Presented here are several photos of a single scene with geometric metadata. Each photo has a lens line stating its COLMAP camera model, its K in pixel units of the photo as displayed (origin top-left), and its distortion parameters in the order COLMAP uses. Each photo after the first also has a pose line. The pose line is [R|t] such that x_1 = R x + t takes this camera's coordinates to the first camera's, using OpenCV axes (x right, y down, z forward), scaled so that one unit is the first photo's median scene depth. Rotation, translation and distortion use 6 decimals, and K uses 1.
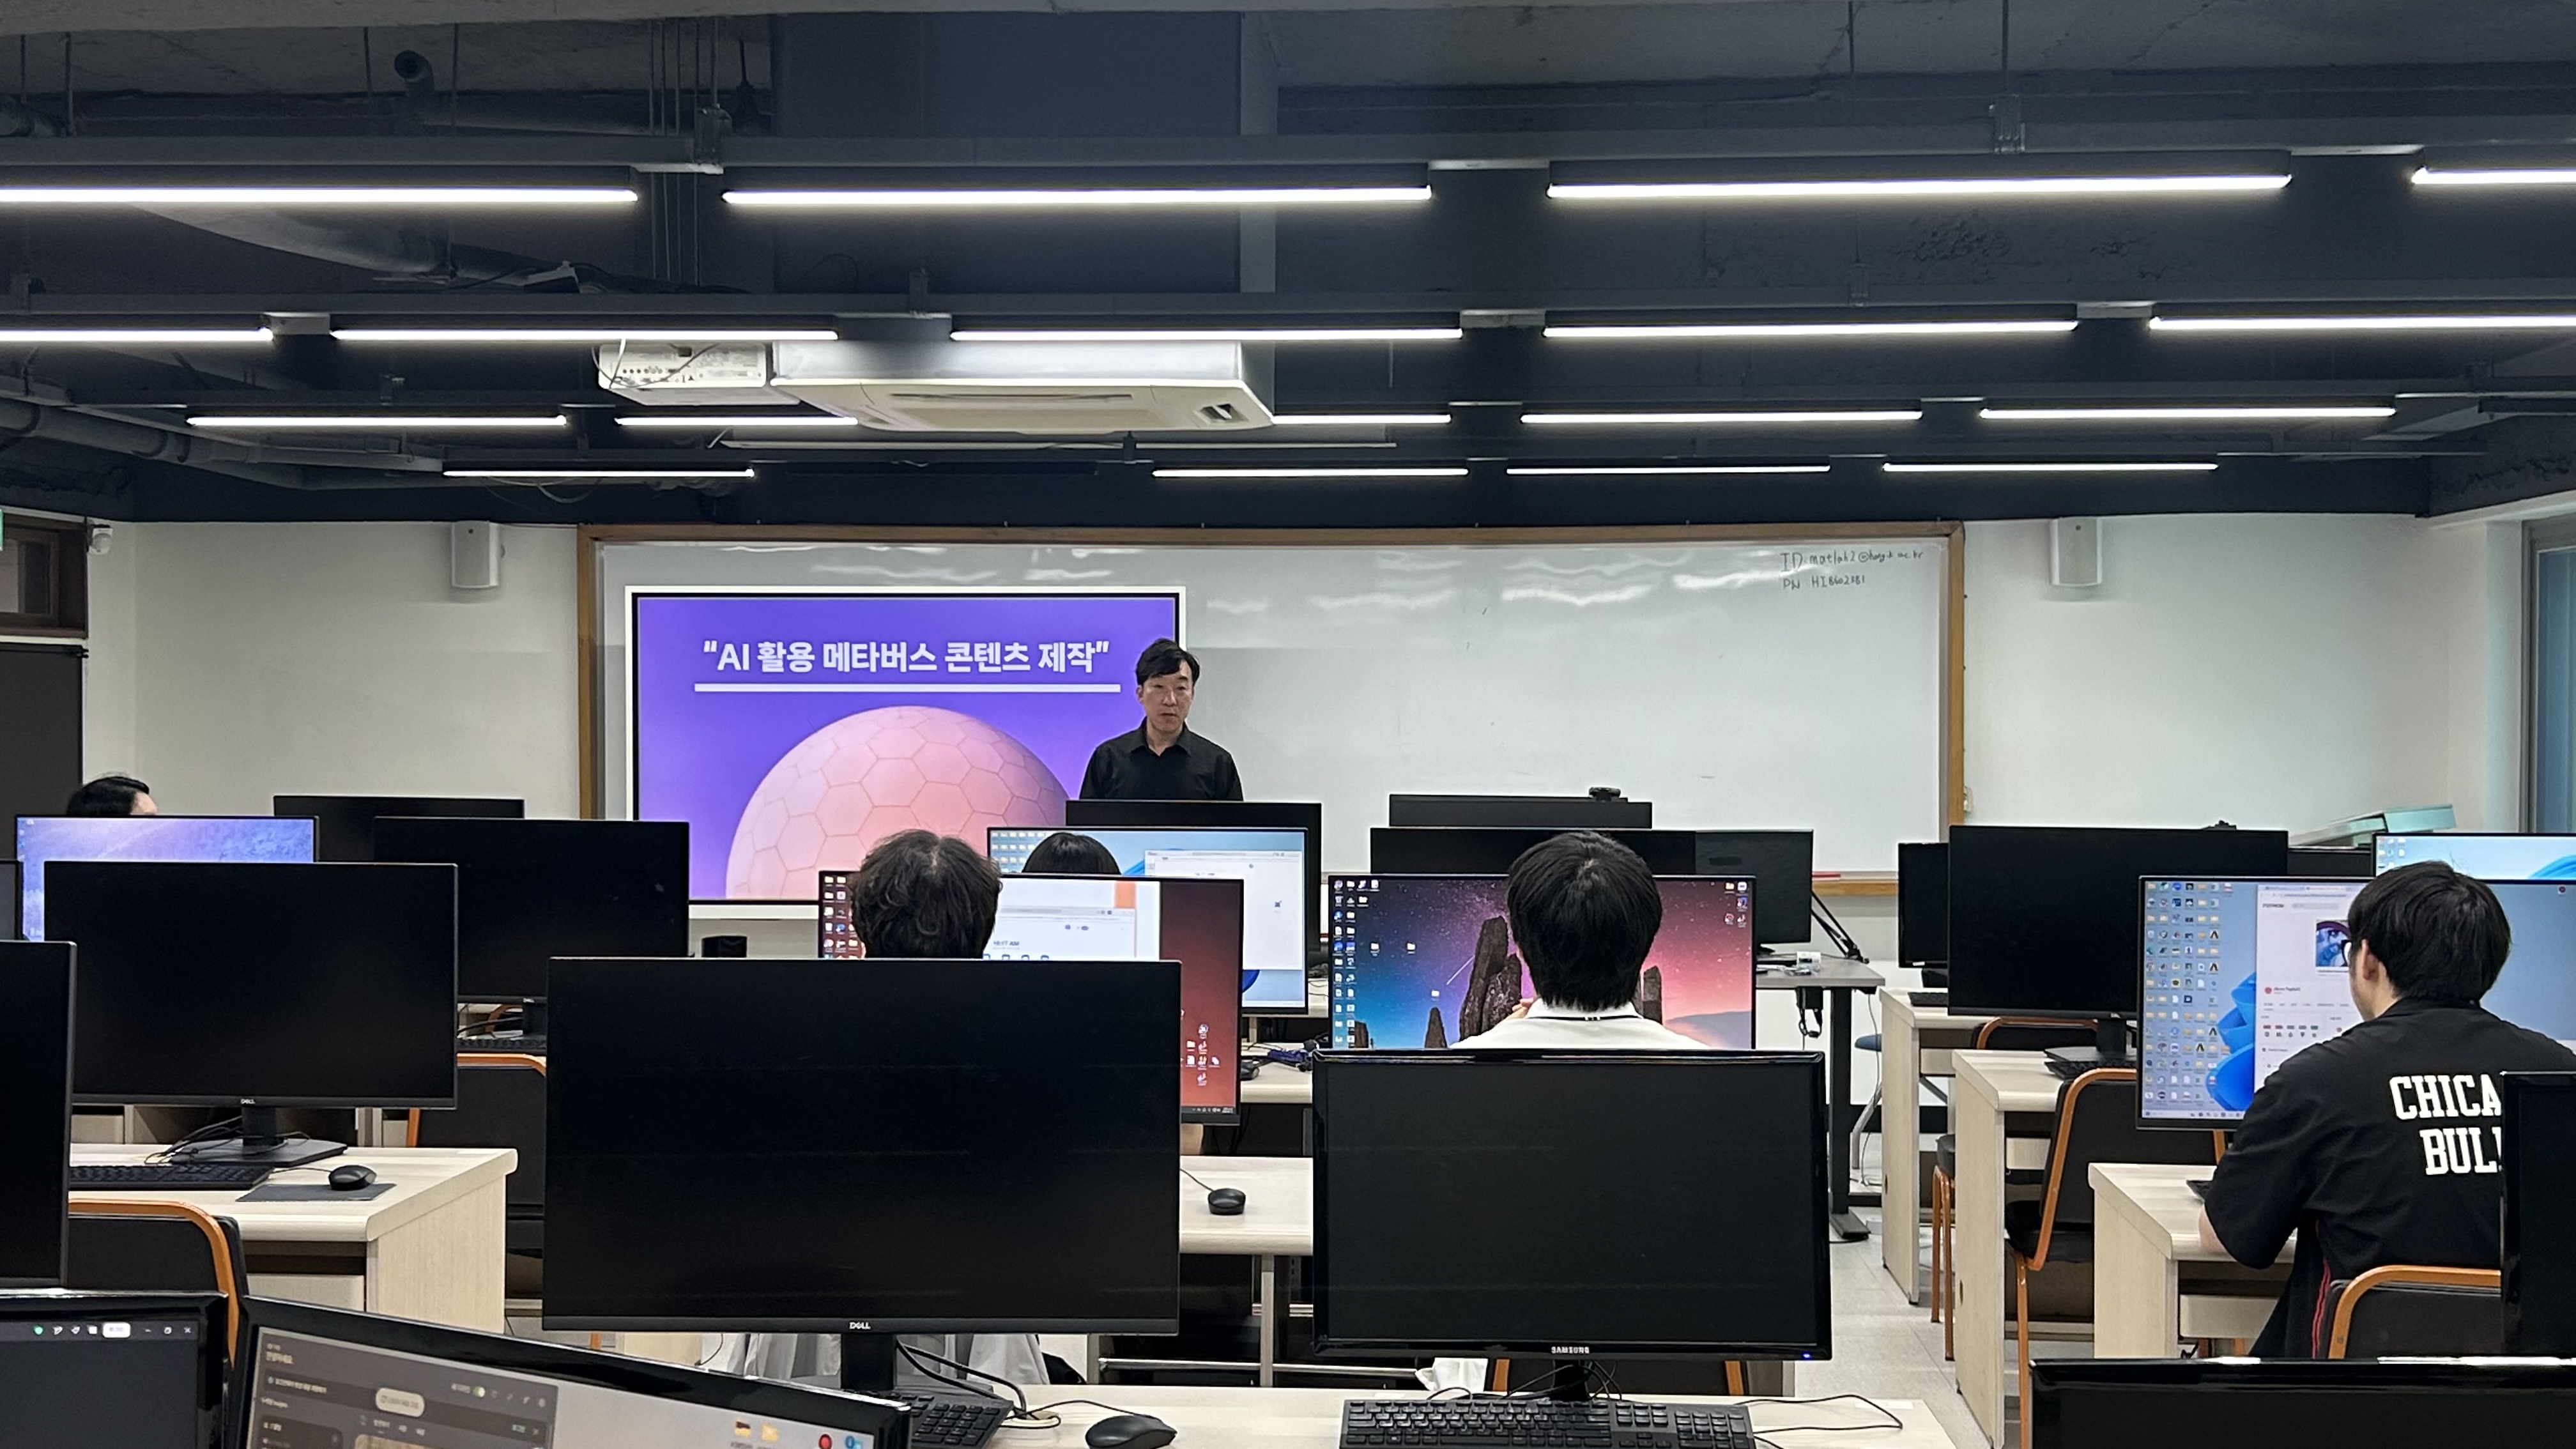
lens RADIAL K [[3068.8, 0, 1275.3], [0, 3068.8, 731.9], [0, 0, 1]] dist [0.065596, 0.000000]
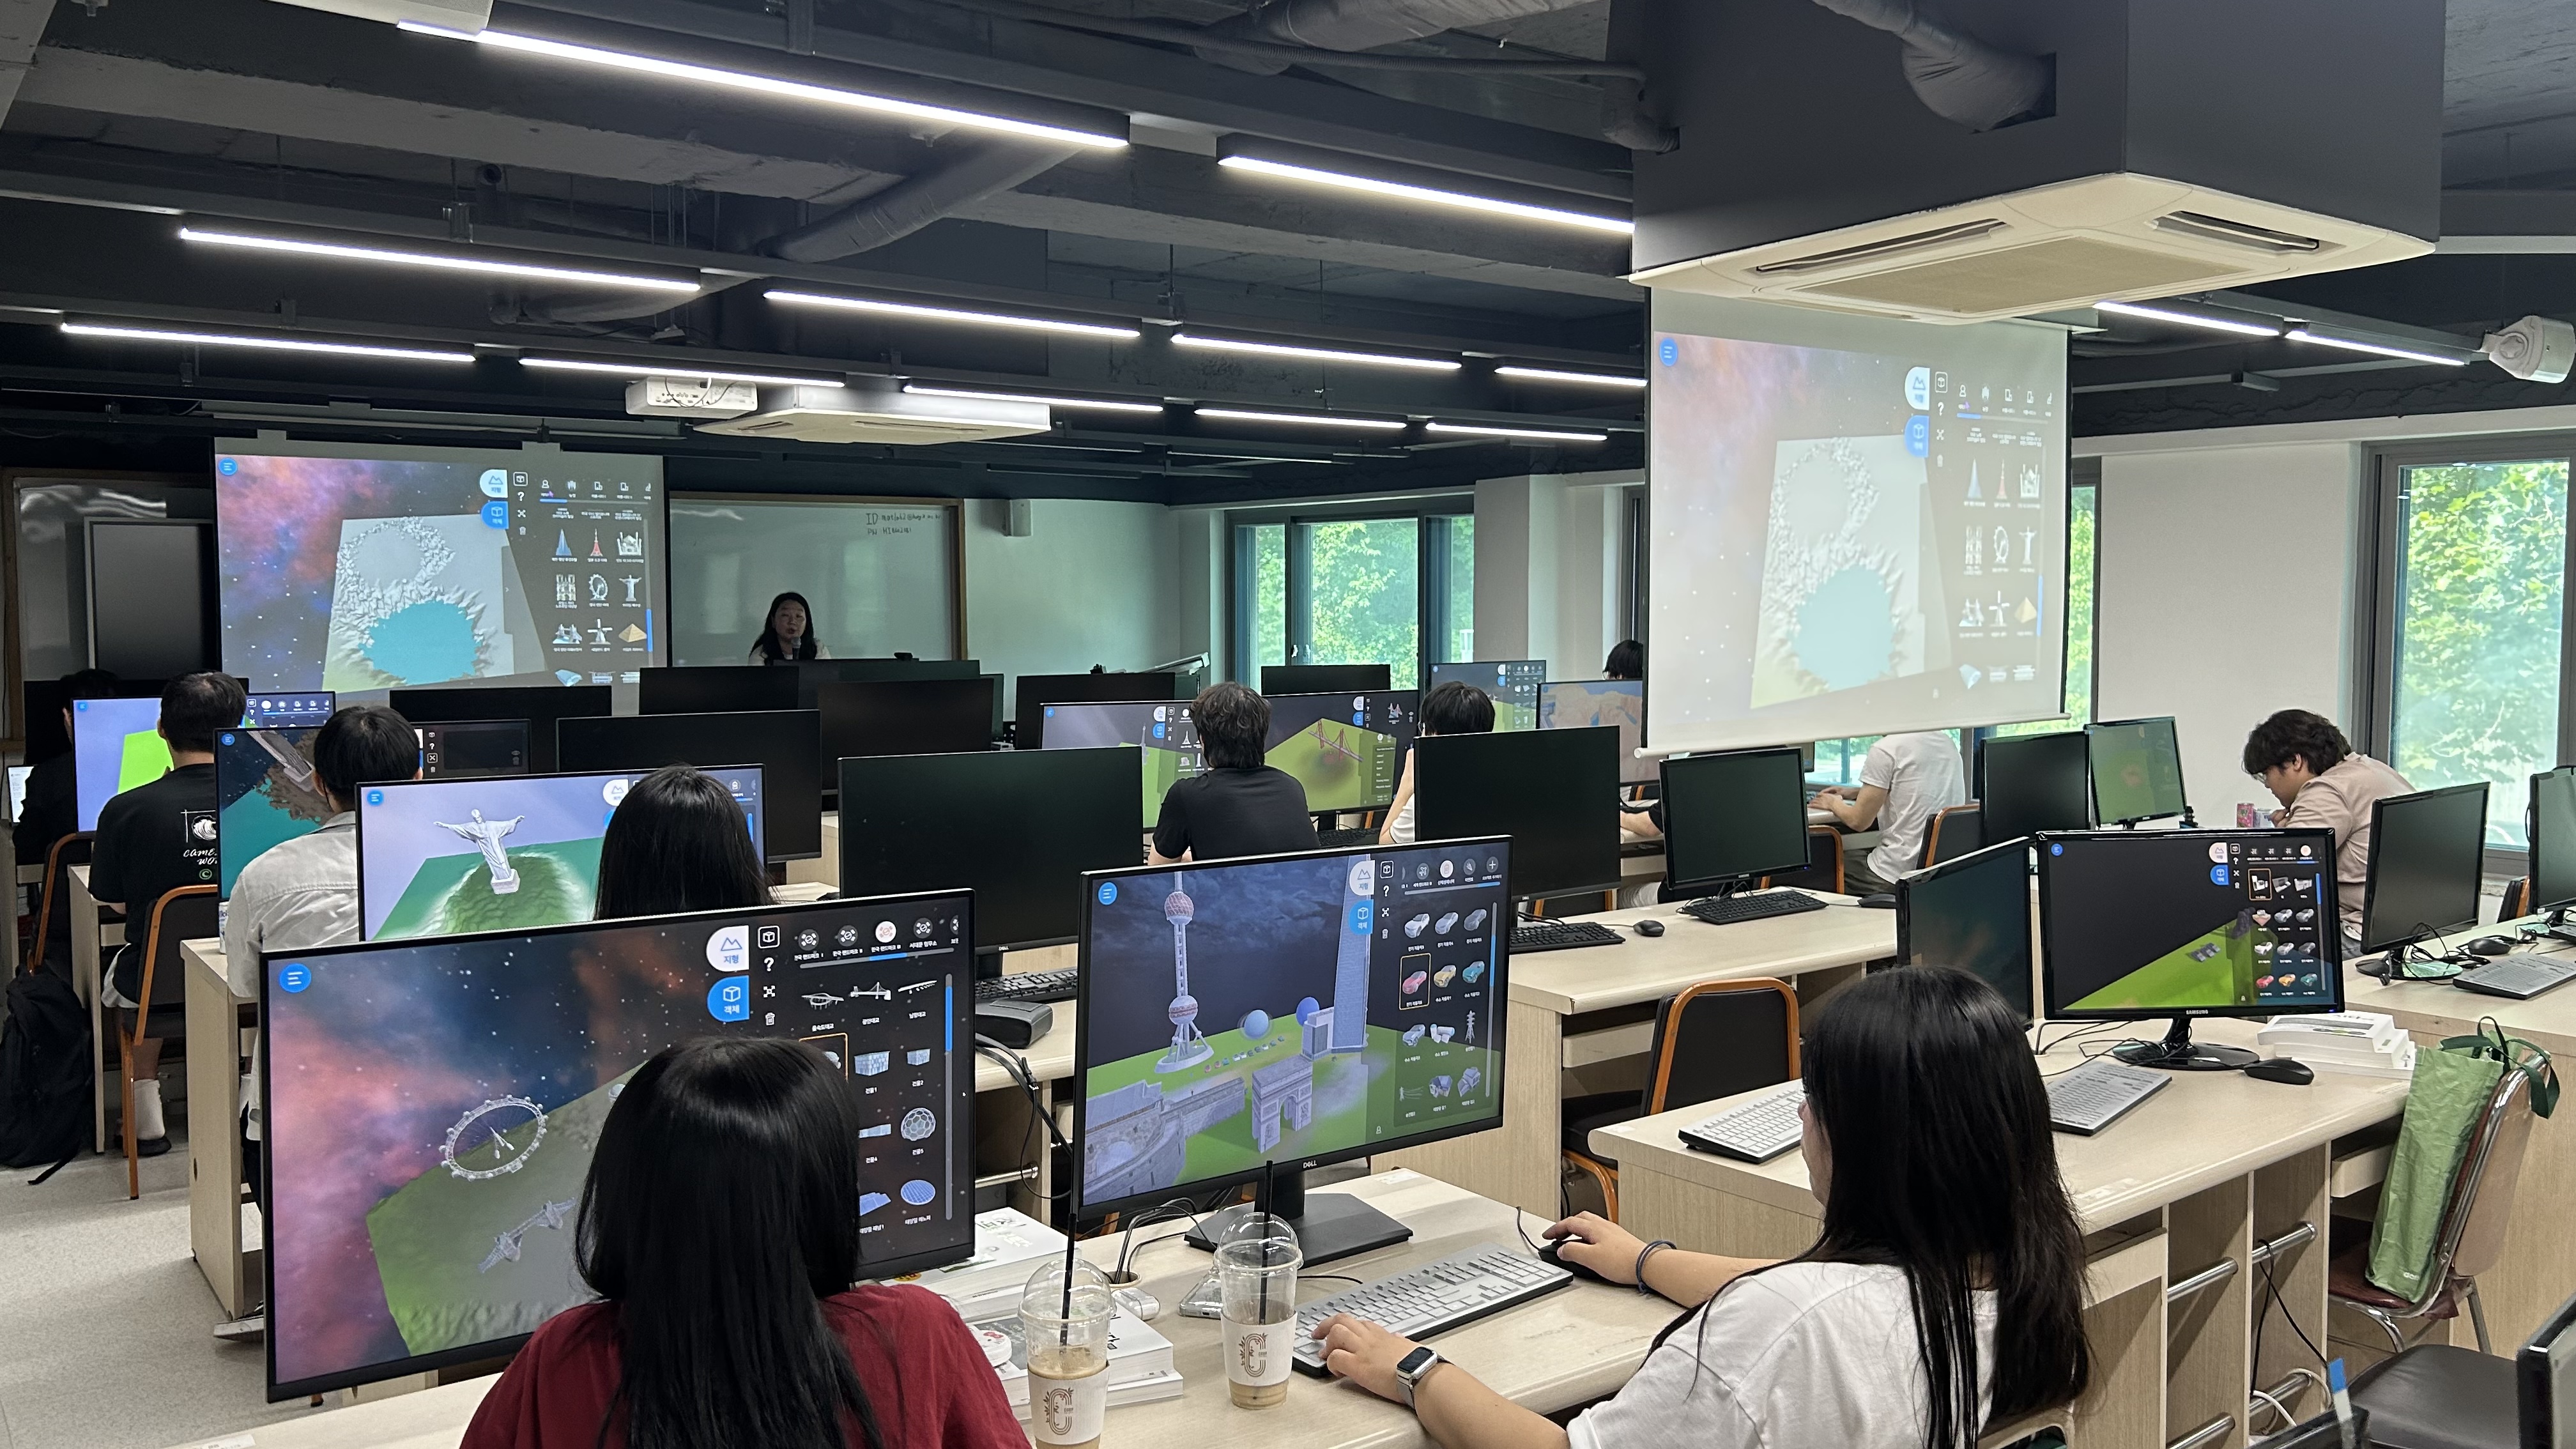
lens RADIAL K [[1935.8, 0, 1294.8], [0, 1935.8, 708.6], [0, 0, 1]] dist [0.047242, -0.058106]
pose [[0.754185, -0.041760, 0.655333, -0.641757], [0.009800, 0.998581, 0.052353, -0.007896], [-0.656589, -0.033062, 0.753523, 0.047642]]
